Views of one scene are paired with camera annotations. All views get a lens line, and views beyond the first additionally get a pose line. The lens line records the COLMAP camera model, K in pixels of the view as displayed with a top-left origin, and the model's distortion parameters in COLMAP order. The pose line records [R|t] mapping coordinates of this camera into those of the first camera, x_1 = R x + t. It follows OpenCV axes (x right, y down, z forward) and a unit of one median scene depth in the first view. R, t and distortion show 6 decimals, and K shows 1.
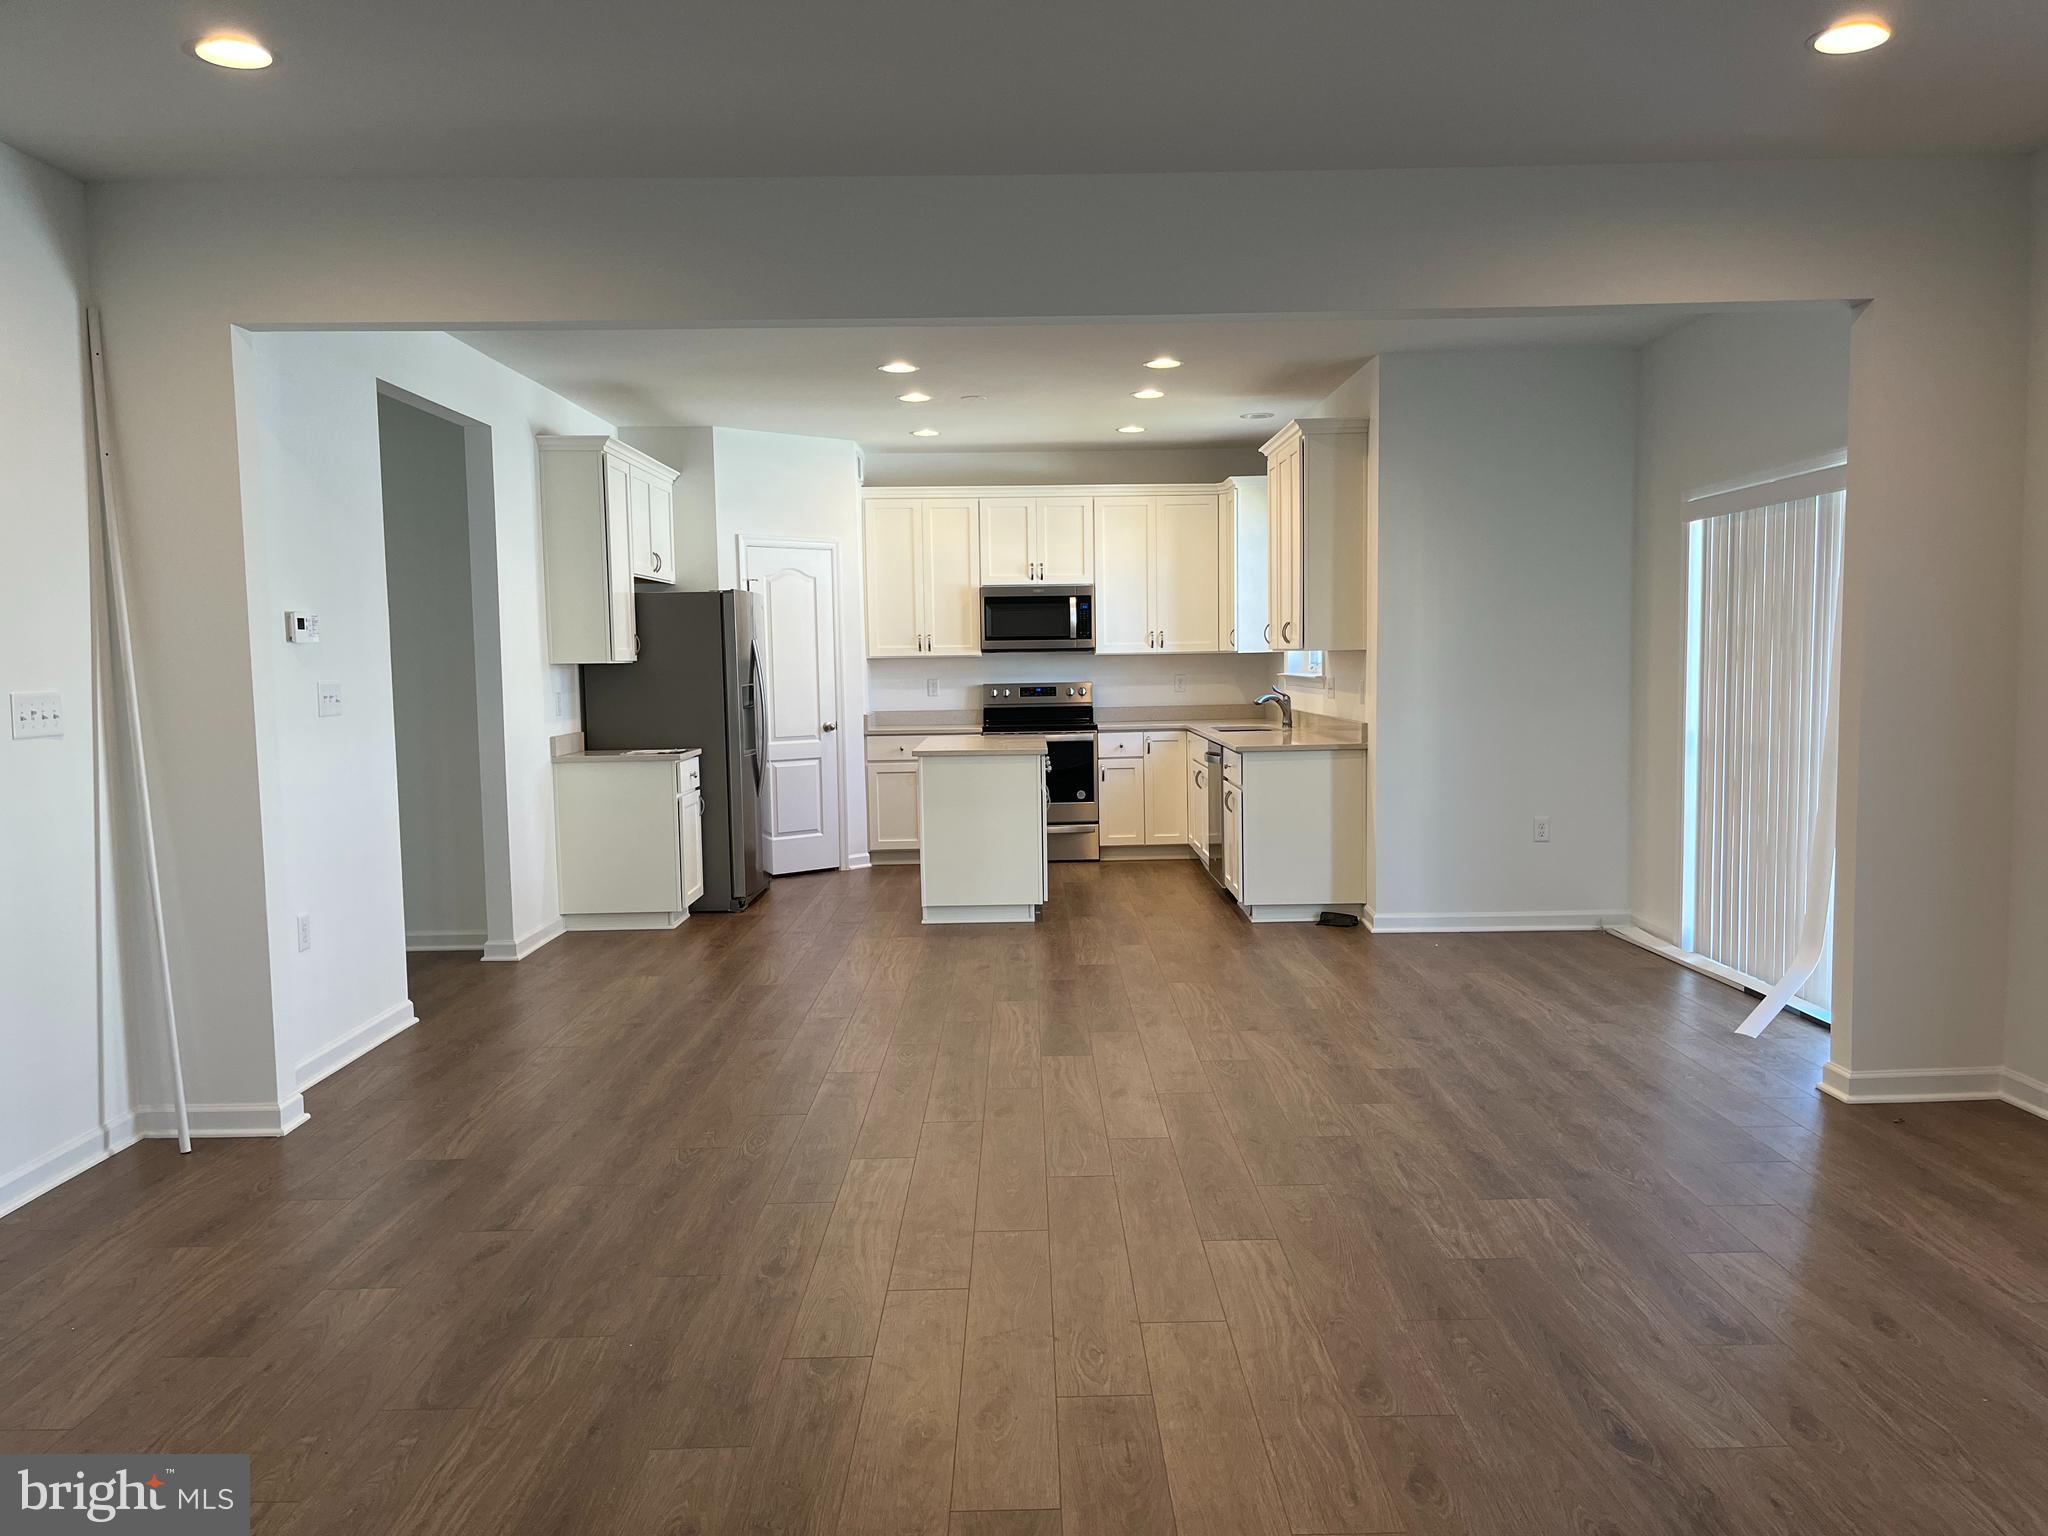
lens RADIAL K [[1540.2, 0, 1032.2], [0, 1540.2, 780.1], [0, 0, 1]] dist [0.001821, -0.001108]
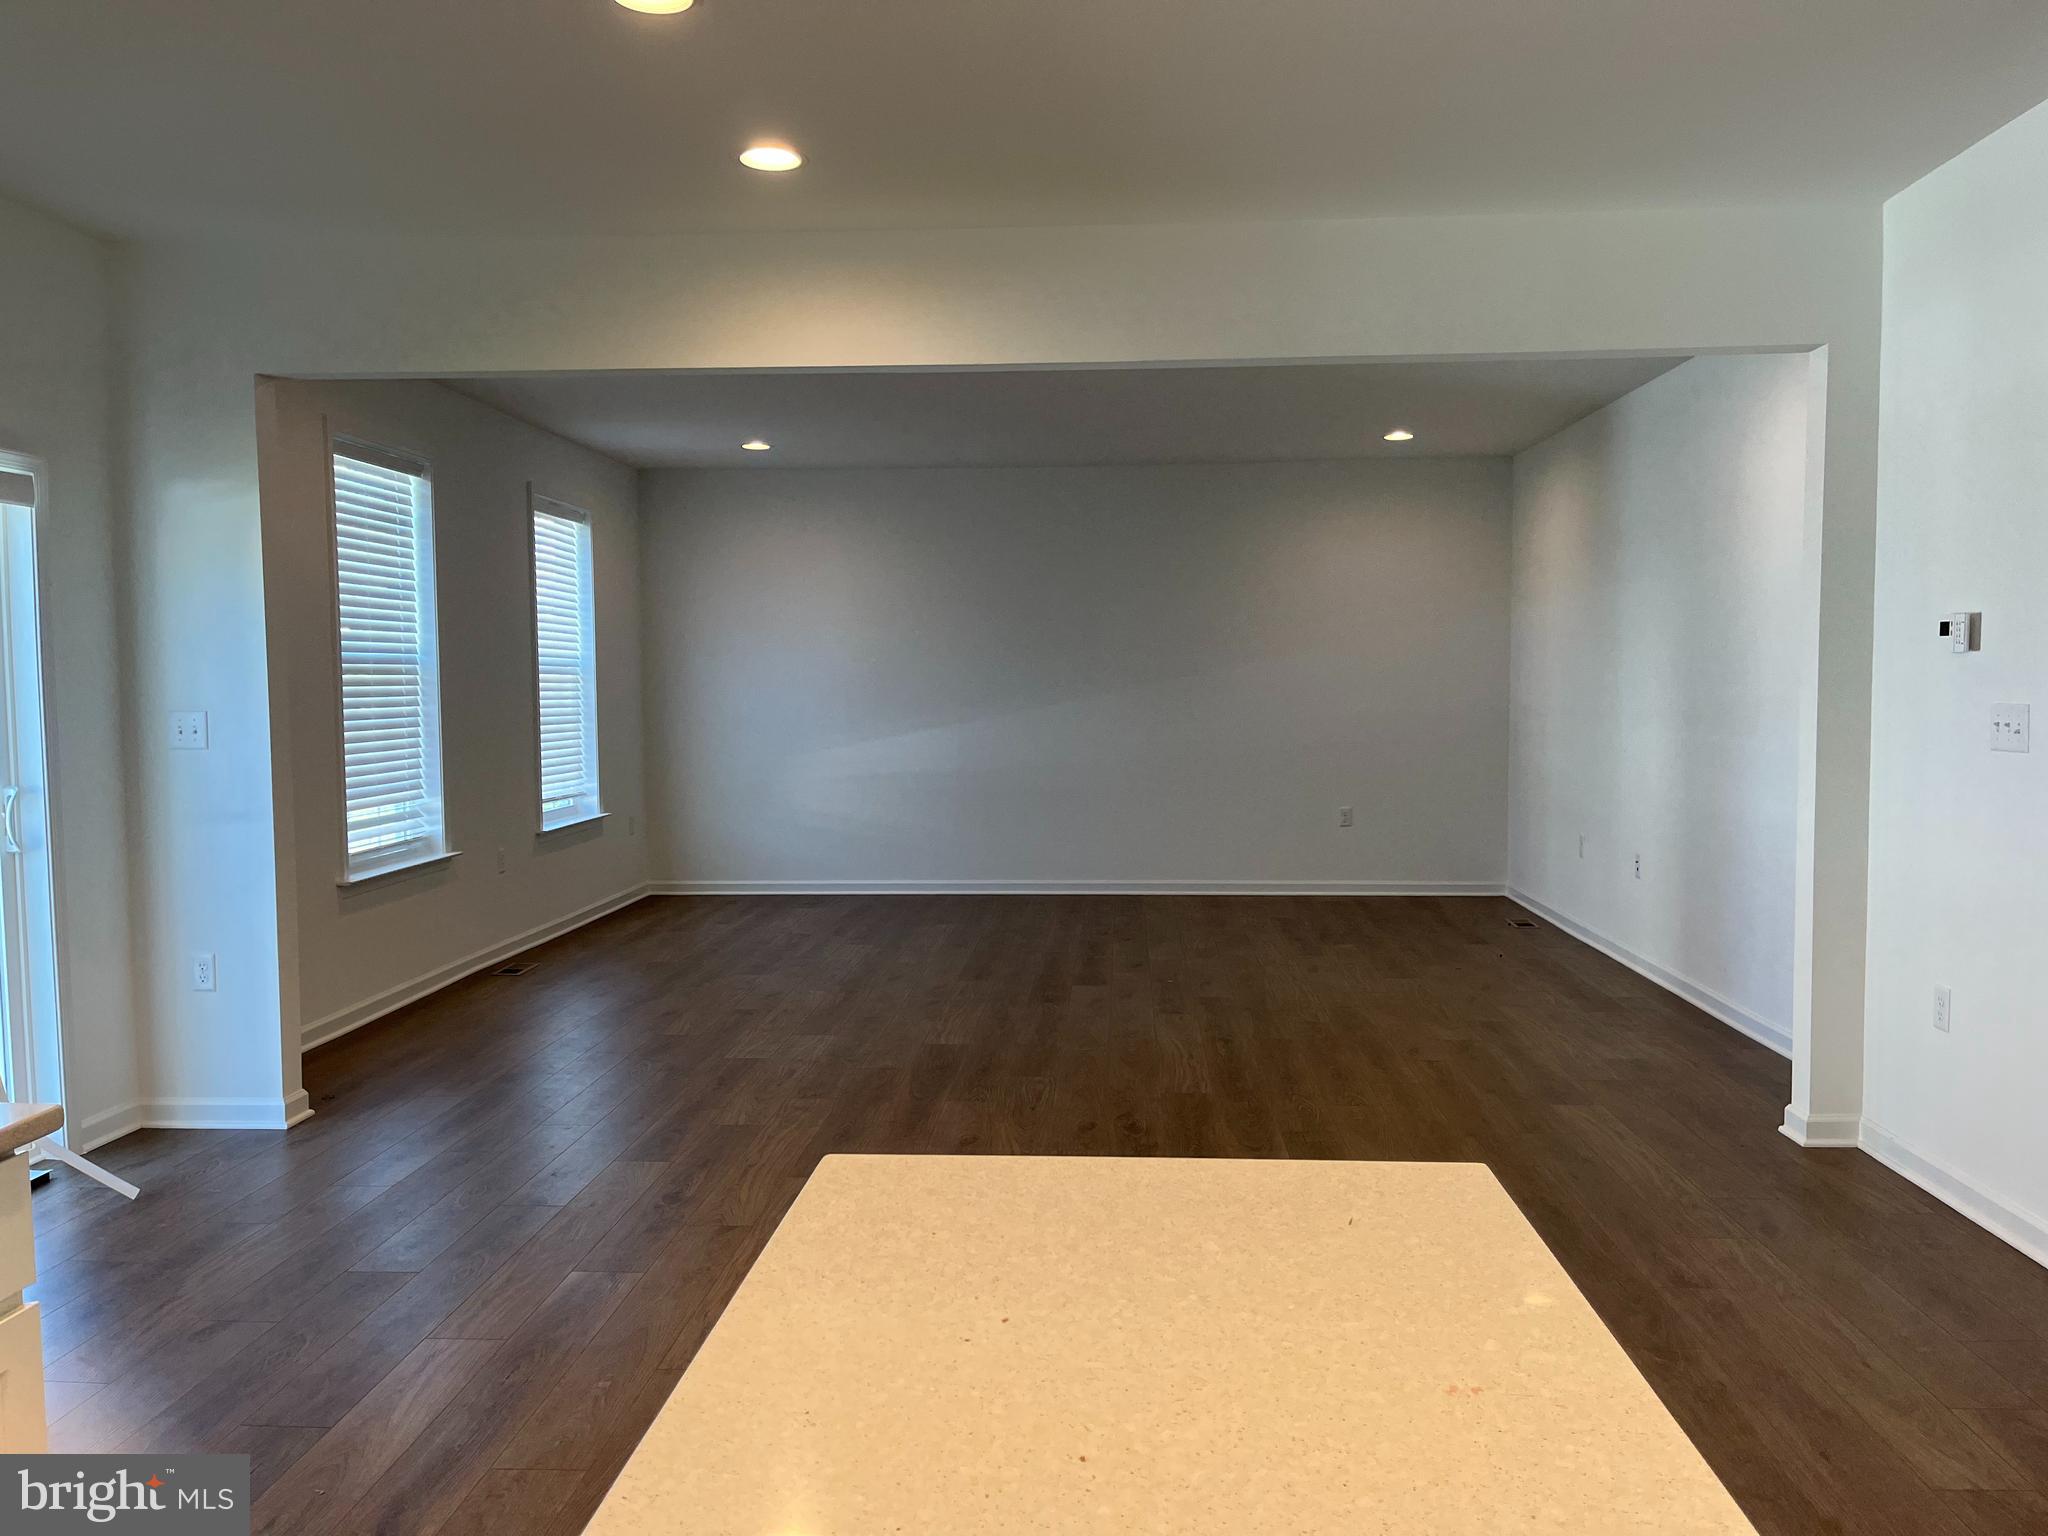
lens RADIAL K [[1540.2, 0, 1024.7], [0, 1540.2, 769.0], [0, 0, 1]] dist [0.001821, -0.001108]
pose [[-0.997273, 0.019017, 0.071302, -0.042175], [0.028901, 0.989692, 0.140266, -0.129931], [-0.067899, 0.141944, -0.987543, 1.533396]]
